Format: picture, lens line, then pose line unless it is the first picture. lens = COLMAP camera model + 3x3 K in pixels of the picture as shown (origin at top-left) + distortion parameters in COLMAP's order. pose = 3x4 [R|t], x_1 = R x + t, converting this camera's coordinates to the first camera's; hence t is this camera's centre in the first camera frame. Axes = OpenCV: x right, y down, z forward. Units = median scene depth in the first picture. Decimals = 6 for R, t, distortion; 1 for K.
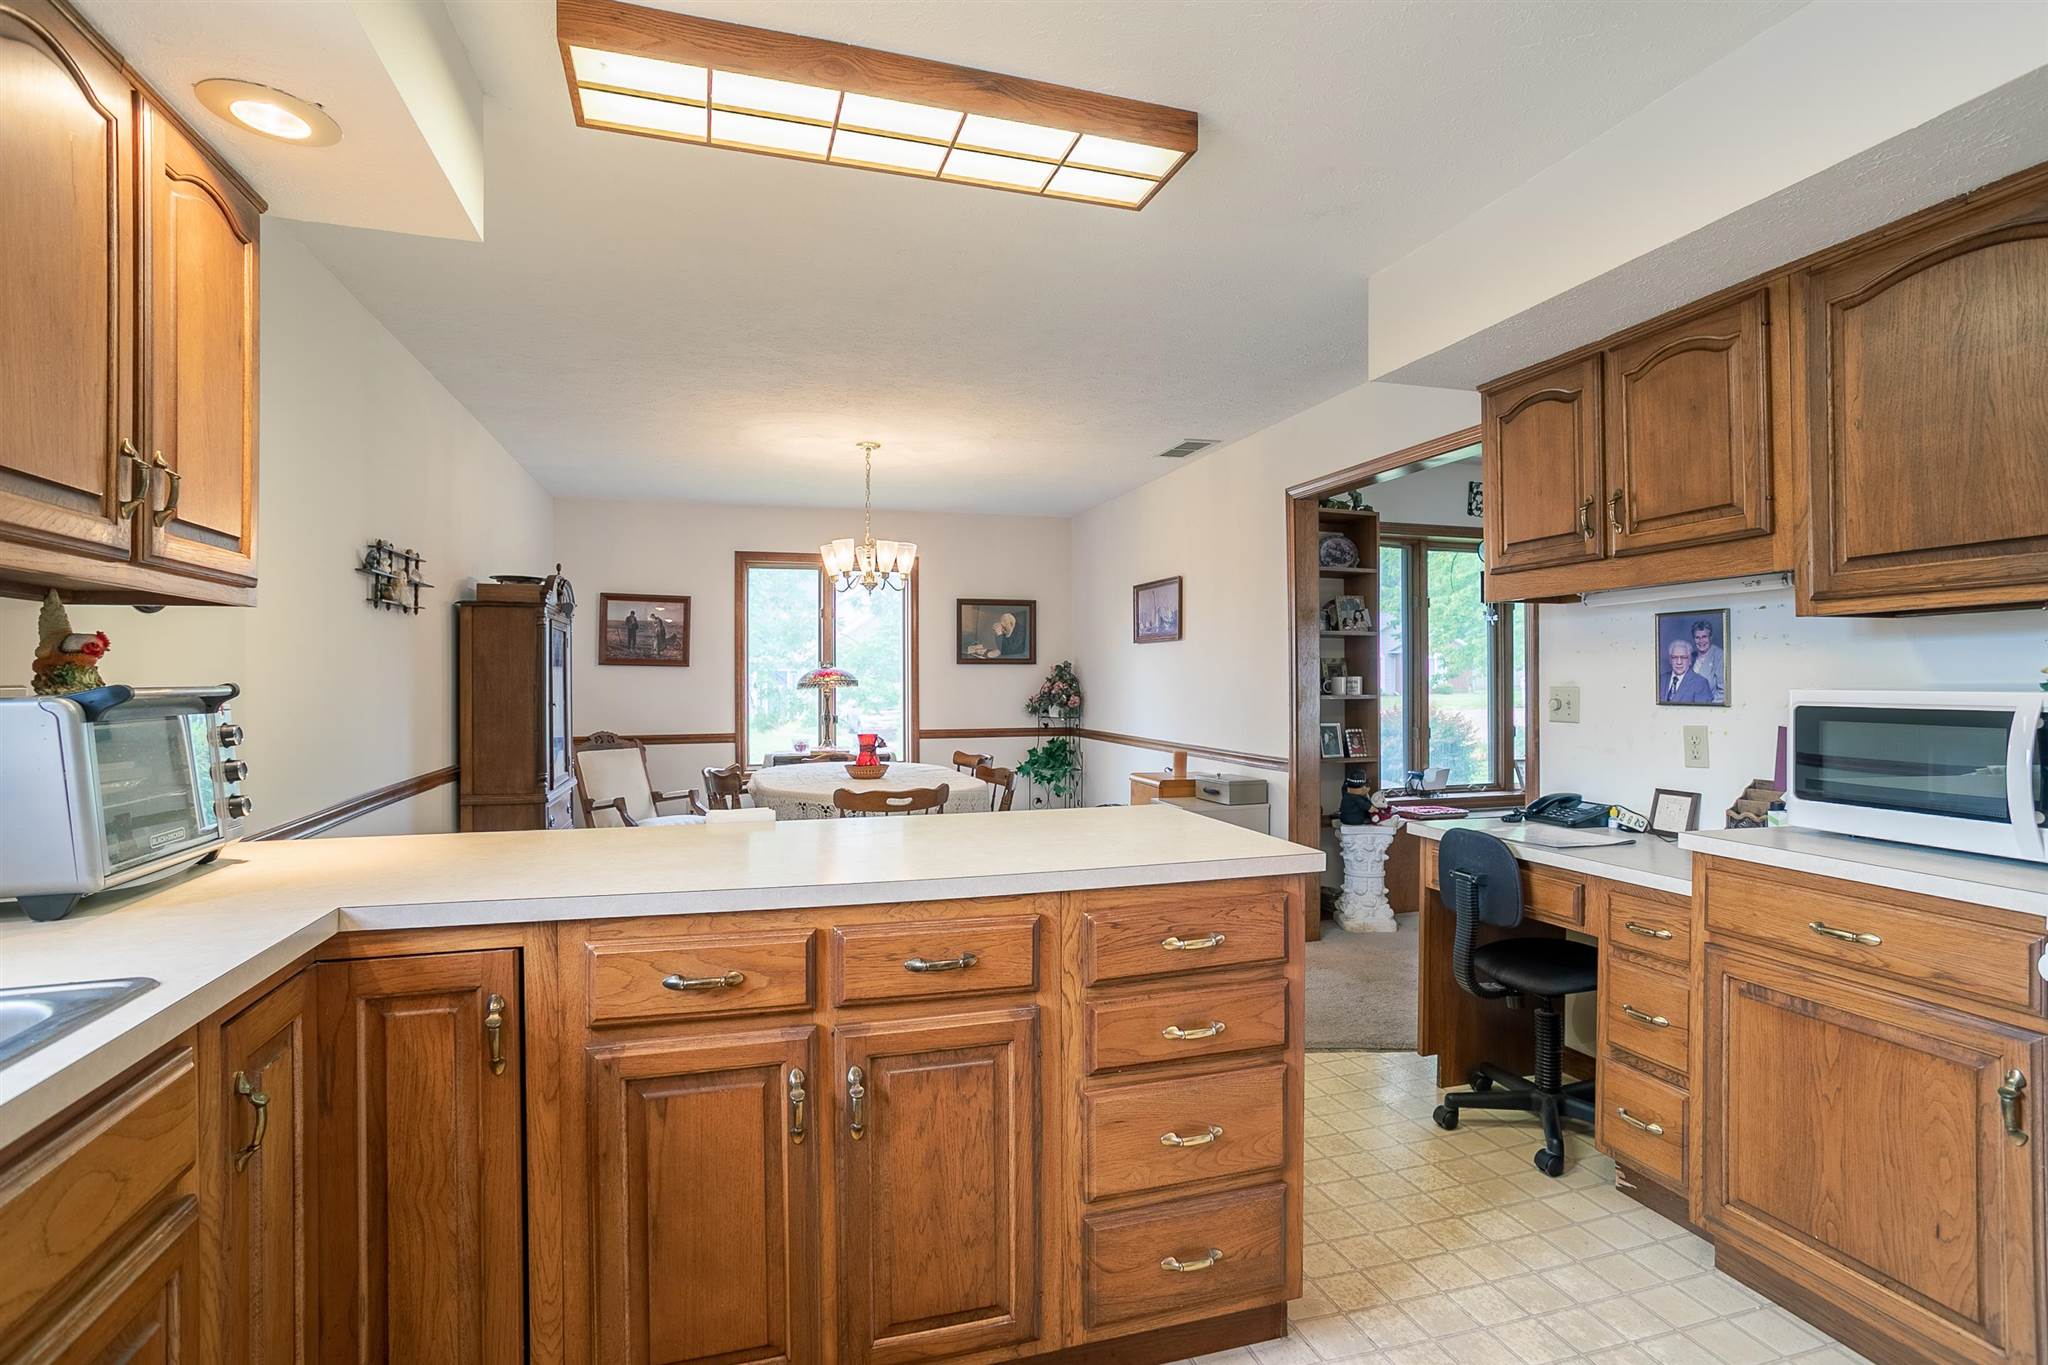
lens RADIAL K [[1014.9, 0, 1001.9], [0, 1014.9, 673.9], [0, 0, 1]] dist [-0.061637, 0.041235]
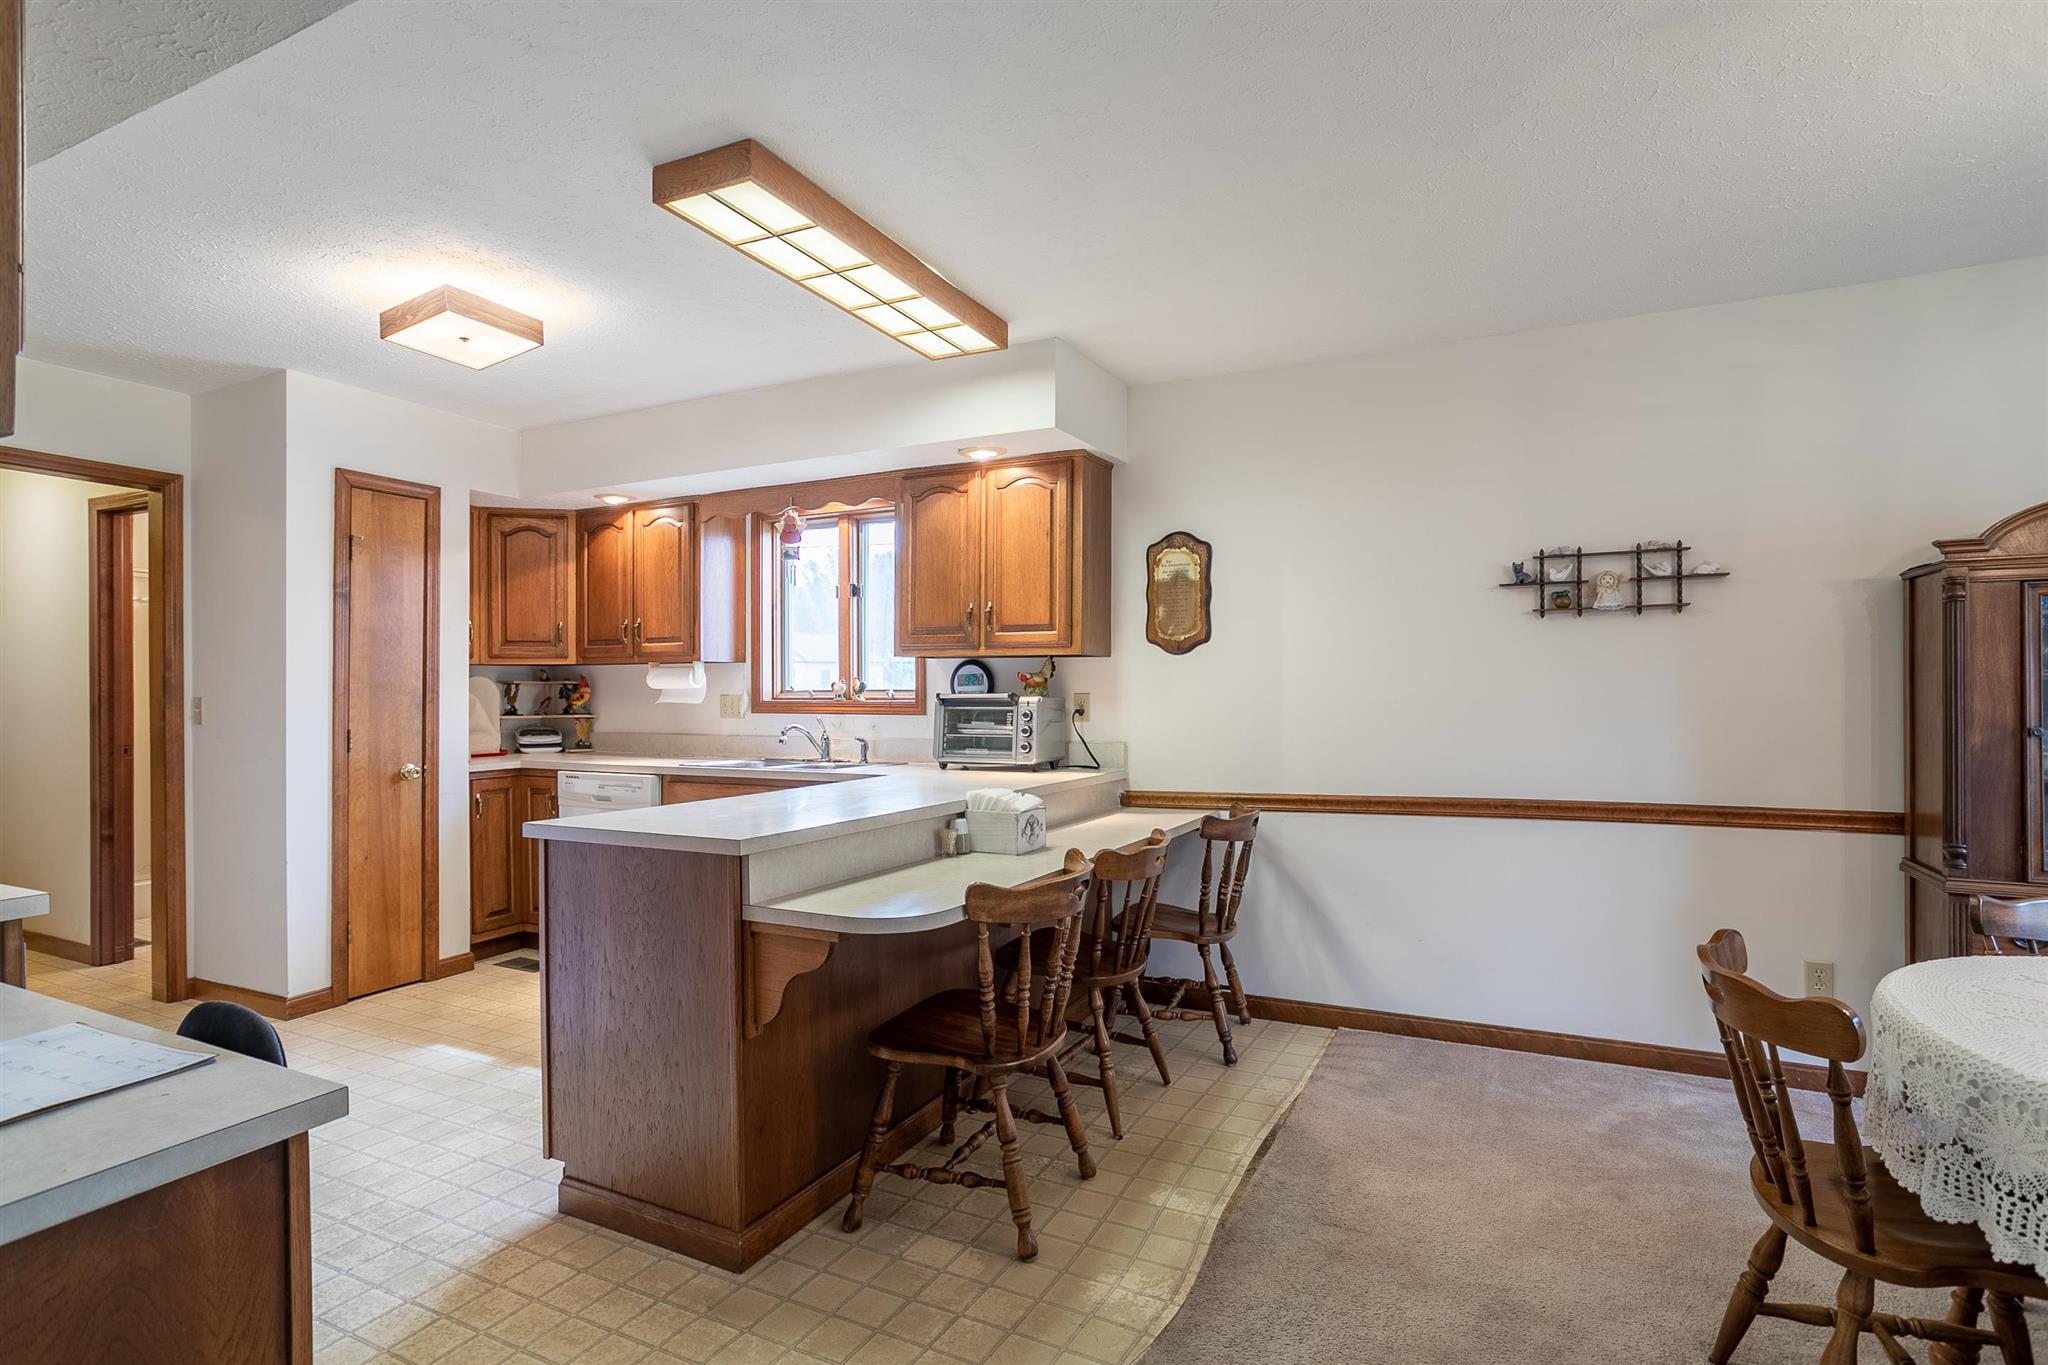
lens RADIAL K [[974.2, 0, 1029.9], [0, 974.2, 690.1], [0, 0, 1]] dist [-0.080936, 0.048854]
pose [[-0.669052, 0.002723, -0.743211, 0.706132], [0.007434, 0.999968, -0.003028, 0.008837], [0.743178, -0.007551, -0.669051, 2.031892]]
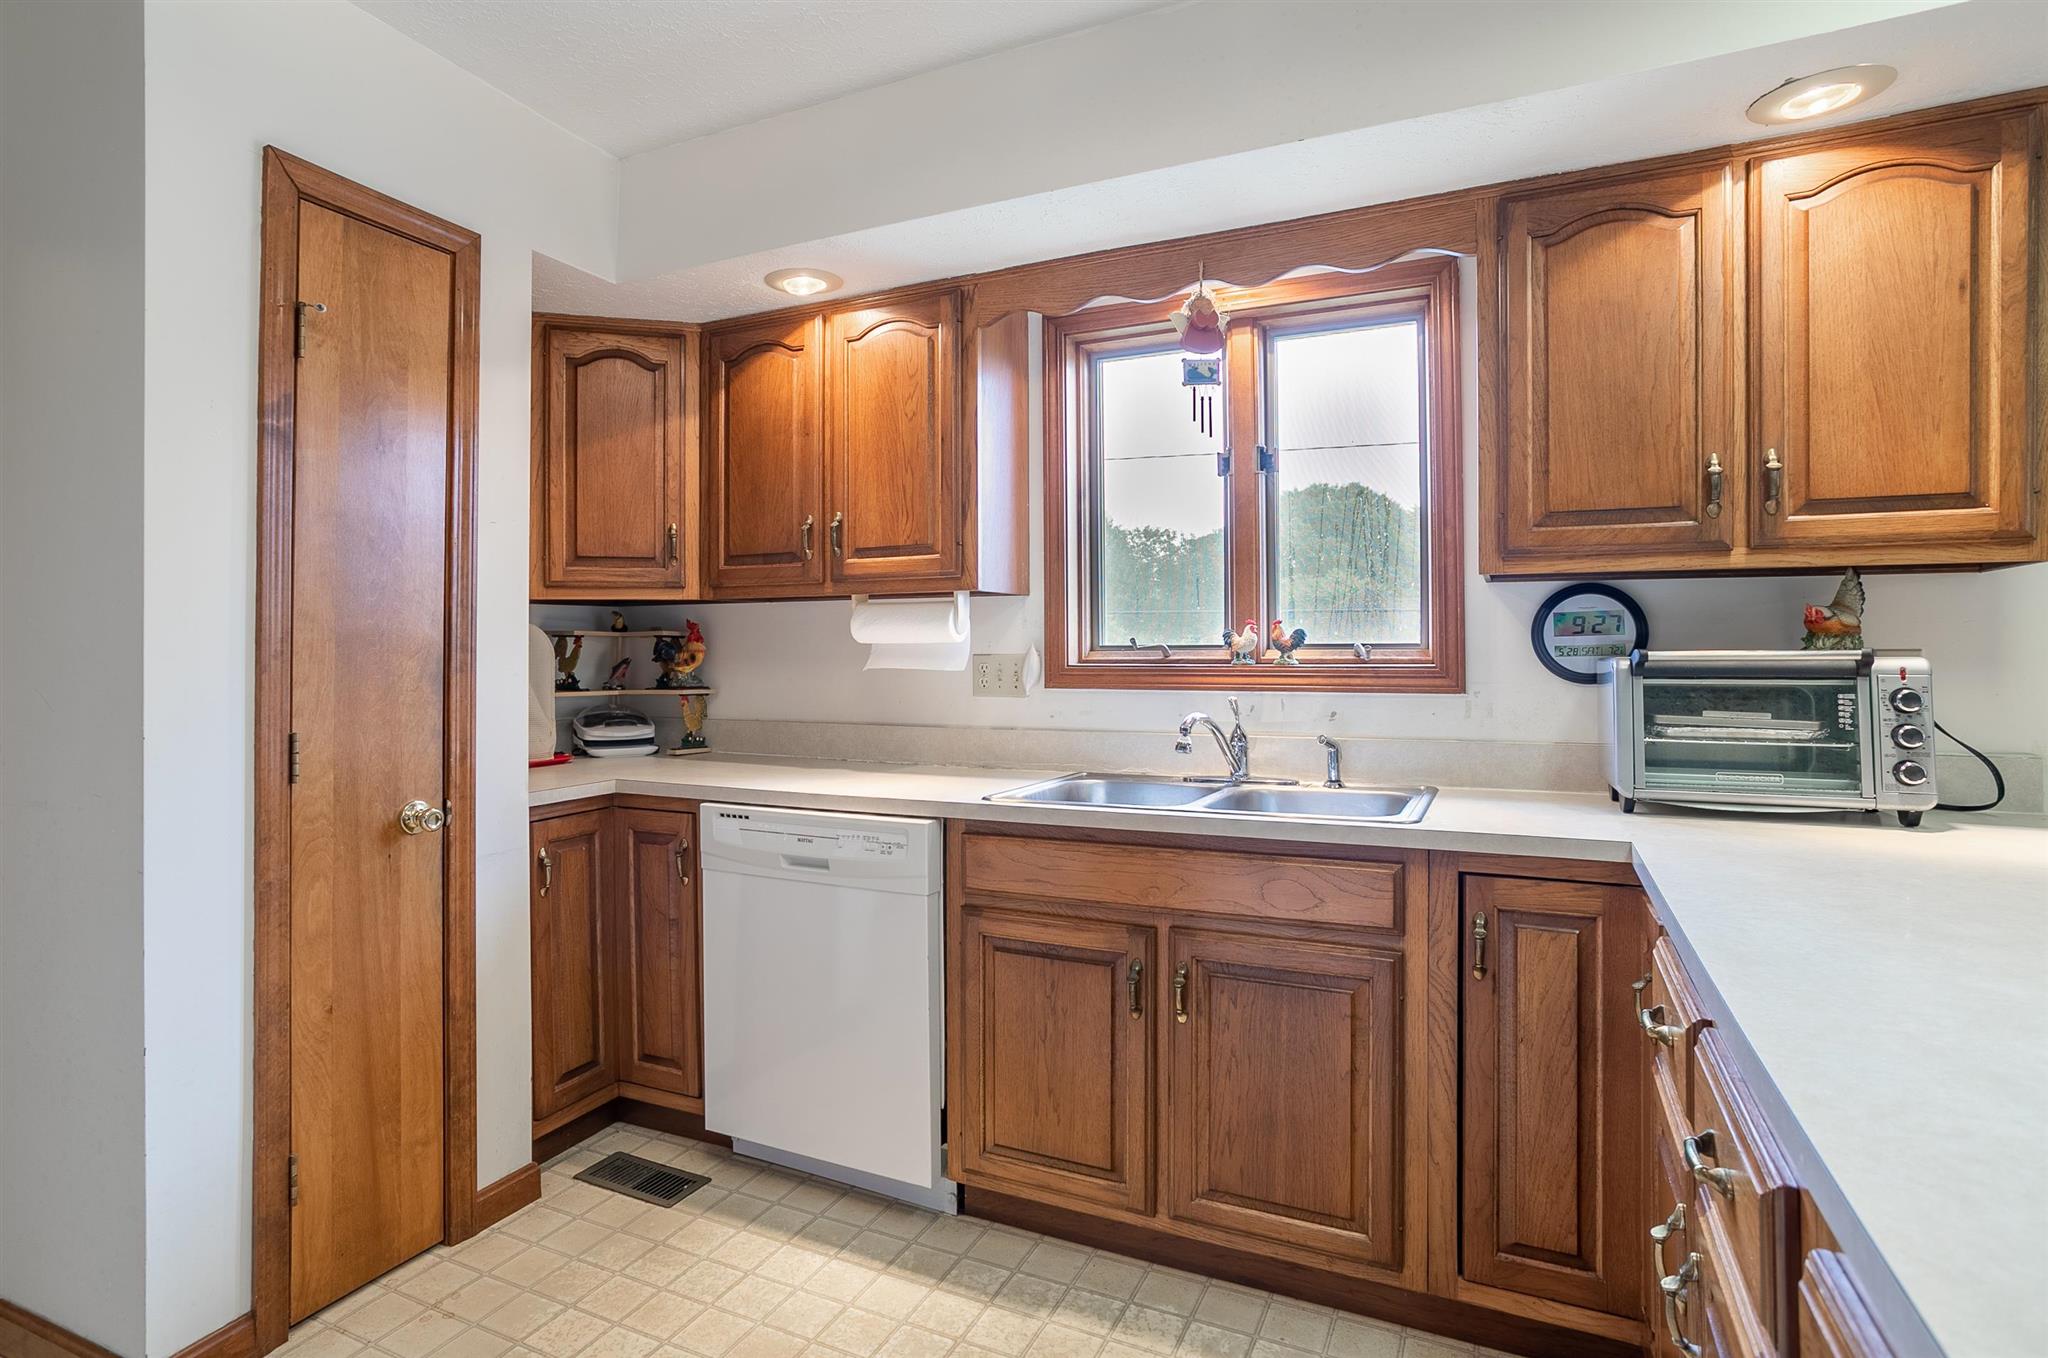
lens RADIAL K [[1045.3, 0, 1022.6], [0, 1045.3, 644.3], [0, 0, 1]] dist [-0.059236, 0.032631]
pose [[-0.662693, 0.000603, -0.748891, 0.460411], [0.008894, 0.999935, -0.007065, 0.004201], [0.748838, -0.011343, -0.662656, 0.834342]]
